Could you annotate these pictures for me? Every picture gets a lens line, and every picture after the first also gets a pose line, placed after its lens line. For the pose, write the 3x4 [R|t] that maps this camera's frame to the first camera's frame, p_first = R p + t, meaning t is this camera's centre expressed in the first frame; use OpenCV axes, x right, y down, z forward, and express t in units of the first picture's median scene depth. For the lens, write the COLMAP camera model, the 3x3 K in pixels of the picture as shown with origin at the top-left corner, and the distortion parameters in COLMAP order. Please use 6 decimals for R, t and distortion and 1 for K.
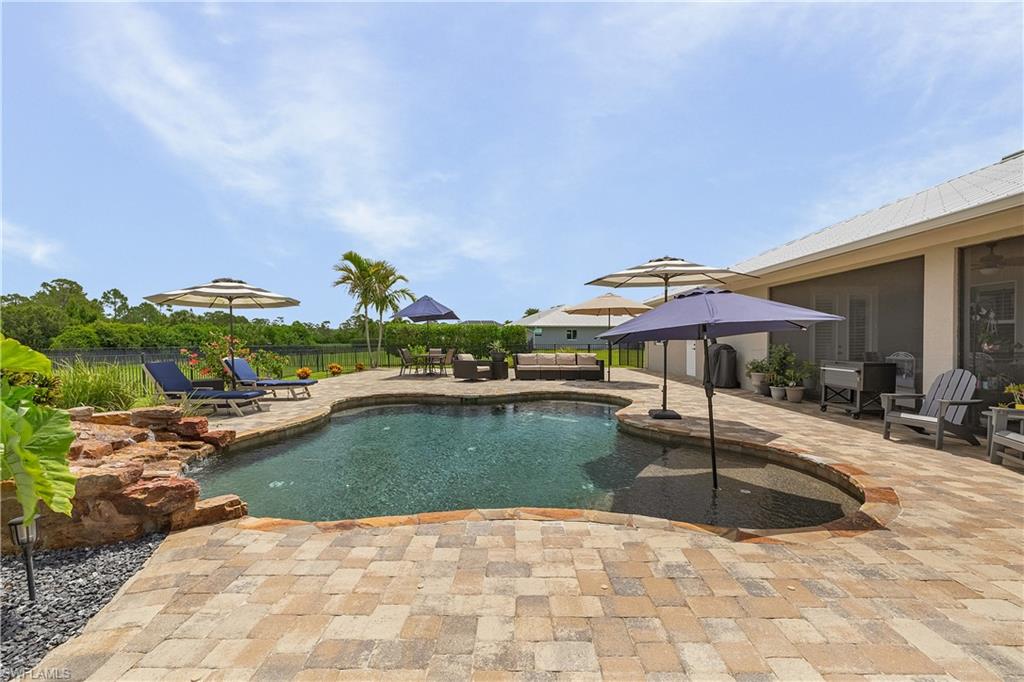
lens RADIAL K [[438.7, 0, 512.0], [0, 438.7, 341.0], [0, 0, 1]] dist [0.000207, 0.000044]
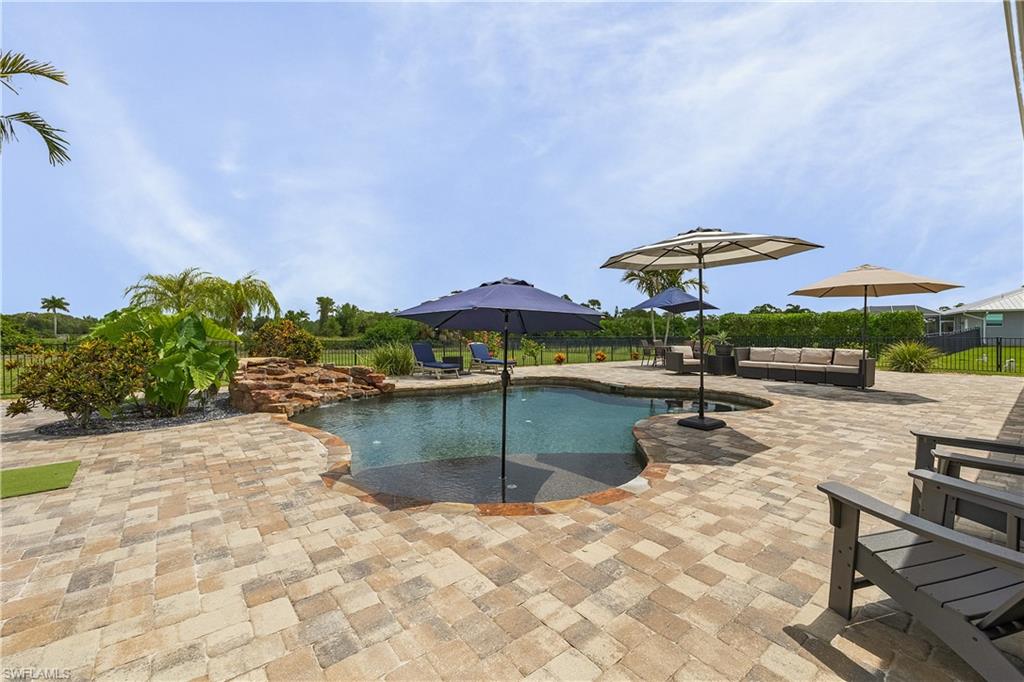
lens RADIAL K [[432.3, 0, 512.3], [0, 432.3, 332.3], [0, 0, 1]] dist [0.002125, -0.000356]
pose [[0.635374, 0.003149, -0.772198, 0.747557], [-0.003432, 0.999993, 0.001254, 0.000530], [0.772197, 0.001854, 0.635381, 0.229288]]
